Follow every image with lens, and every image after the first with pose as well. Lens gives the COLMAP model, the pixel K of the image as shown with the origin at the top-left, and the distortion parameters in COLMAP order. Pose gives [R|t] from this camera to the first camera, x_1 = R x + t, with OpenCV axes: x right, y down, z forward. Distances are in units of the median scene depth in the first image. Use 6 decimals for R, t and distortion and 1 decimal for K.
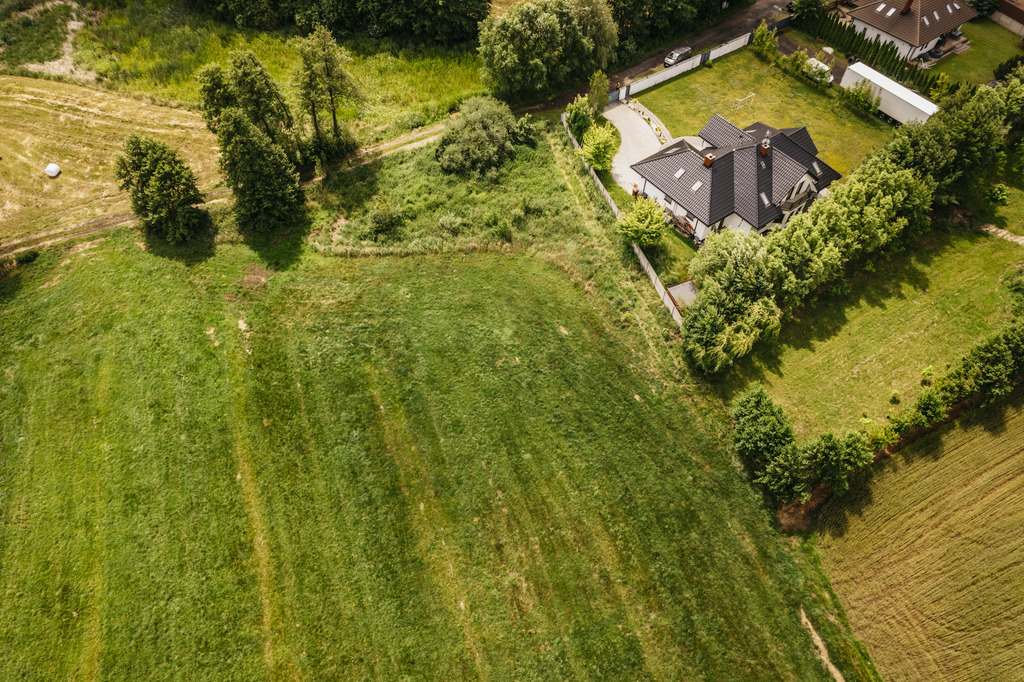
lens RADIAL K [[657.3, 0, 513.9], [0, 657.3, 343.4], [0, 0, 1]] dist [-0.076755, 0.069287]
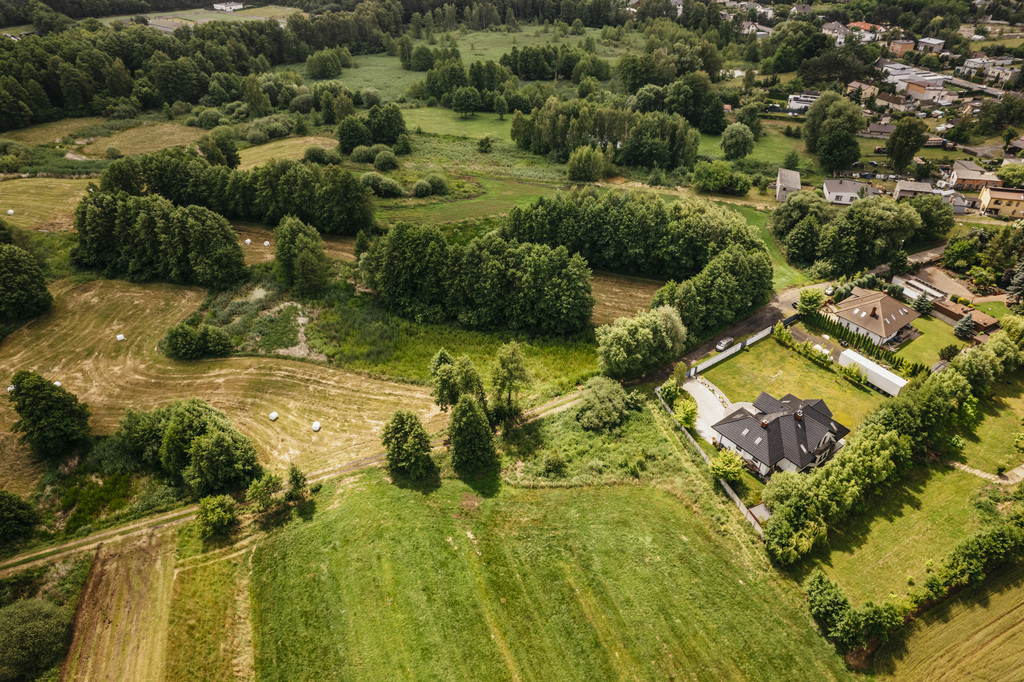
lens RADIAL K [[657.3, 0, 513.9], [0, 657.3, 345.9], [0, 0, 1]] dist [-0.076755, 0.069287]
pose [[0.999992, -0.002817, -0.002708, -0.313787], [0.001835, 0.950423, -0.310954, 0.025620], [0.003450, 0.310947, 0.950421, -0.573204]]
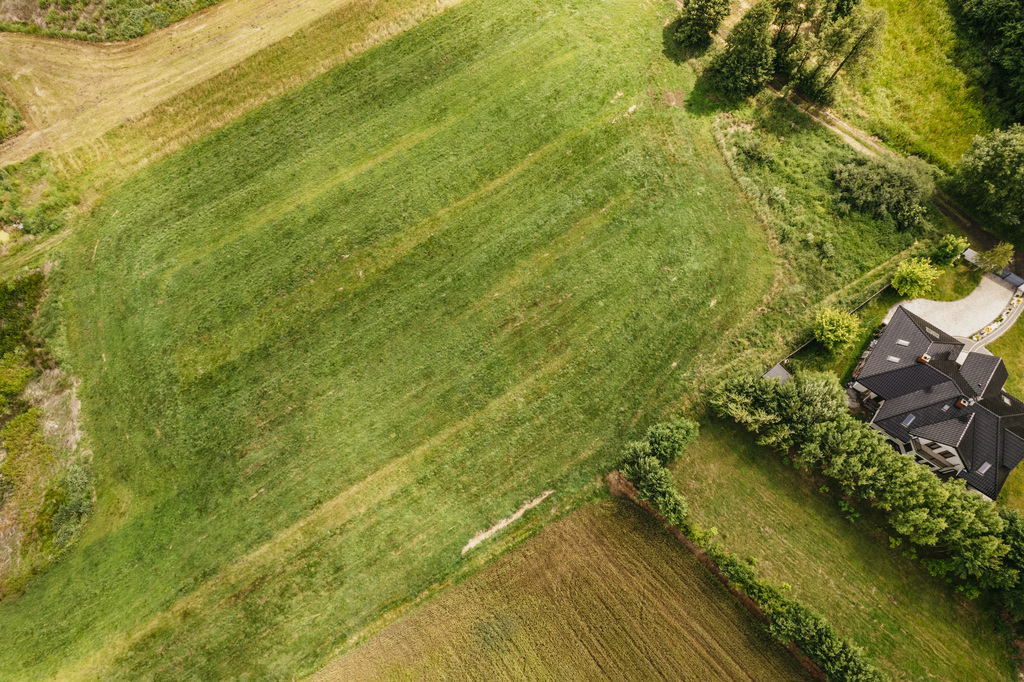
lens RADIAL K [[657.3, 0, 513.0], [0, 657.3, 345.6], [0, 0, 1]] dist [-0.076755, 0.069287]
pose [[0.279717, 0.895657, -0.345769, 0.484666], [-0.769728, 0.424462, 0.476812, -0.293157], [0.573826, 0.132776, 0.808142, -0.253667]]
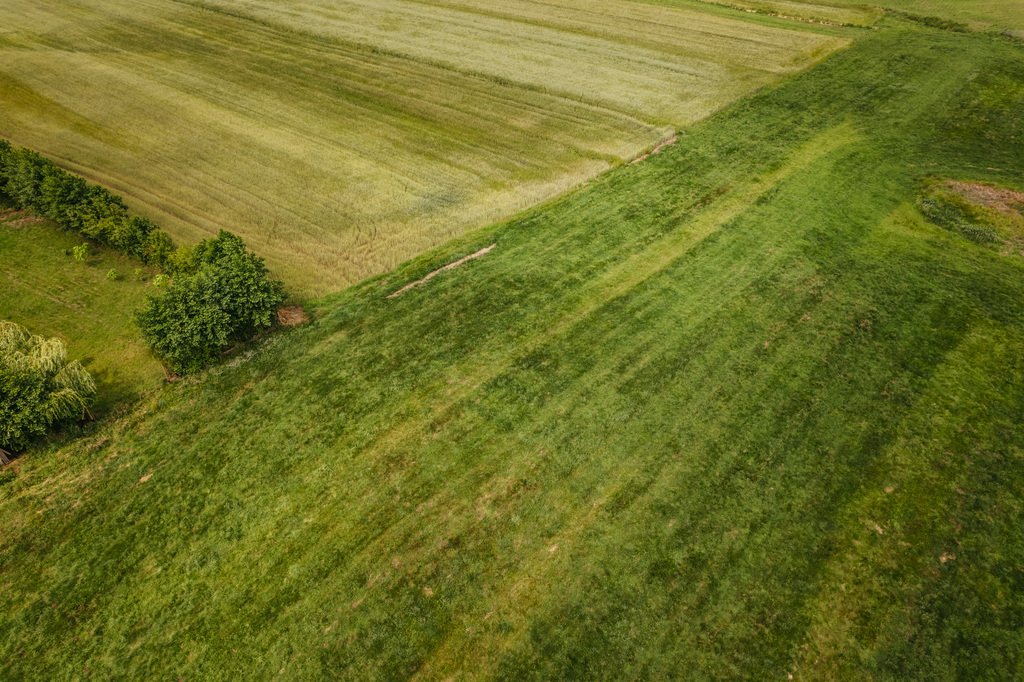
lens RADIAL K [[657.3, 0, 510.5], [0, 657.3, 344.6], [0, 0, 1]] dist [-0.076755, 0.069287]
pose [[-0.487564, -0.555239, 0.673788, -0.307309], [0.694579, 0.220918, 0.684657, -0.118004], [-0.529001, 0.801813, 0.277946, 0.495928]]
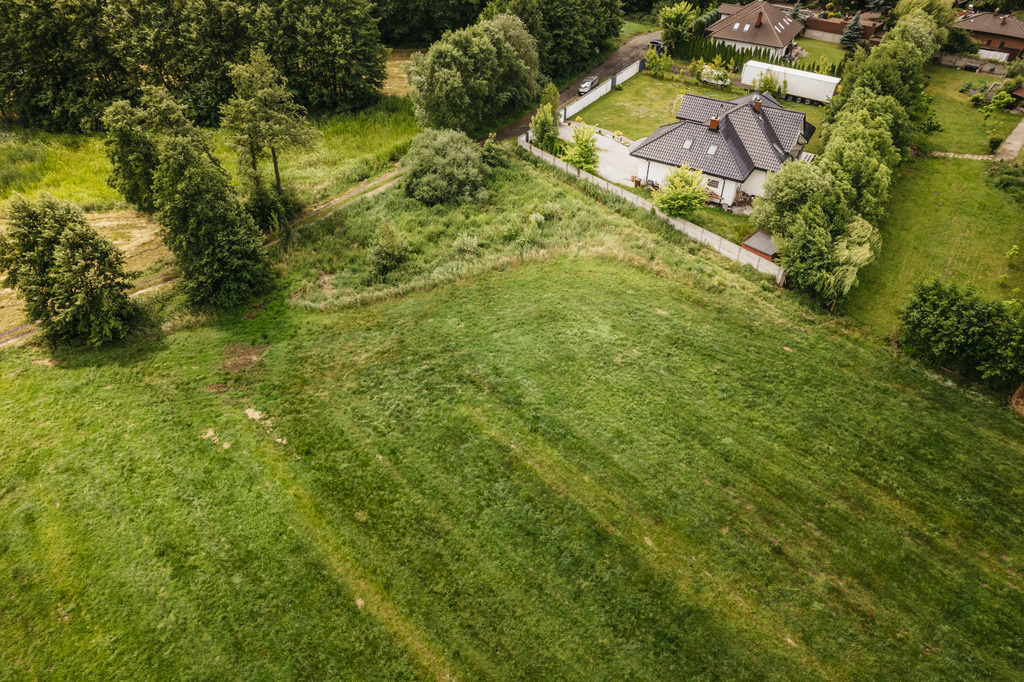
lens RADIAL K [[657.3, 0, 514.7], [0, 657.3, 342.5], [0, 0, 1]] dist [-0.076755, 0.069287]
pose [[0.924432, -0.242044, 0.294686, -0.349670], [0.304566, 0.933638, -0.188573, 0.115890], [-0.229487, 0.264074, 0.936803, 0.275365]]
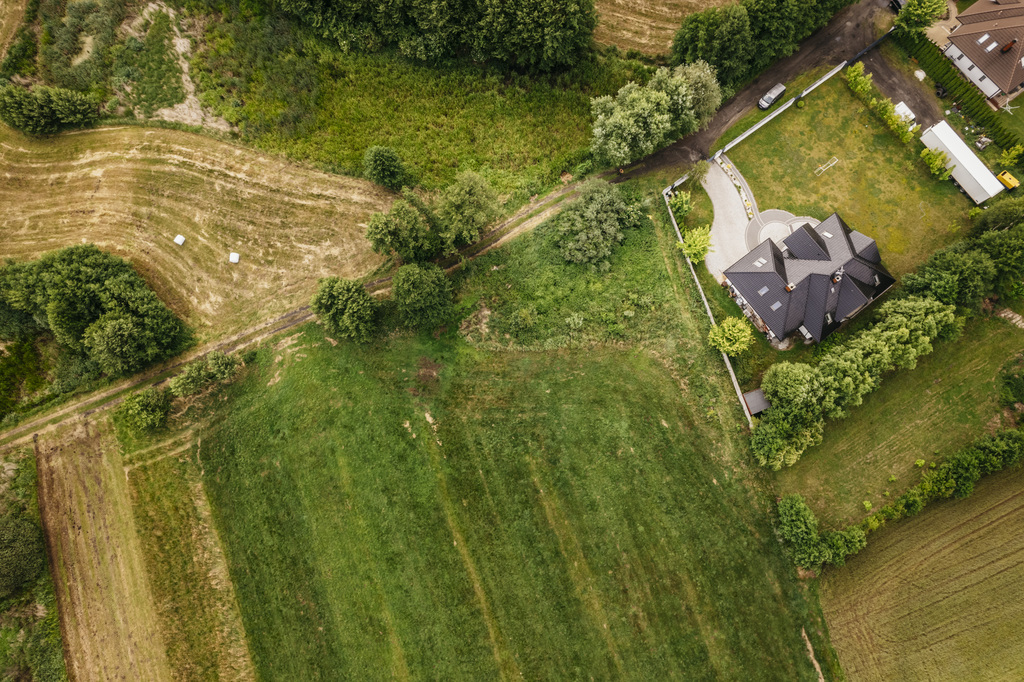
lens RADIAL K [[657.3, 0, 512.5], [0, 657.3, 344.6], [0, 0, 1]] dist [-0.076755, 0.069287]
pose [[0.999827, -0.006046, -0.017586, -0.218754], [0.012904, 0.906518, 0.421970, -0.754282], [0.013391, -0.422124, 0.906439, -0.183137]]
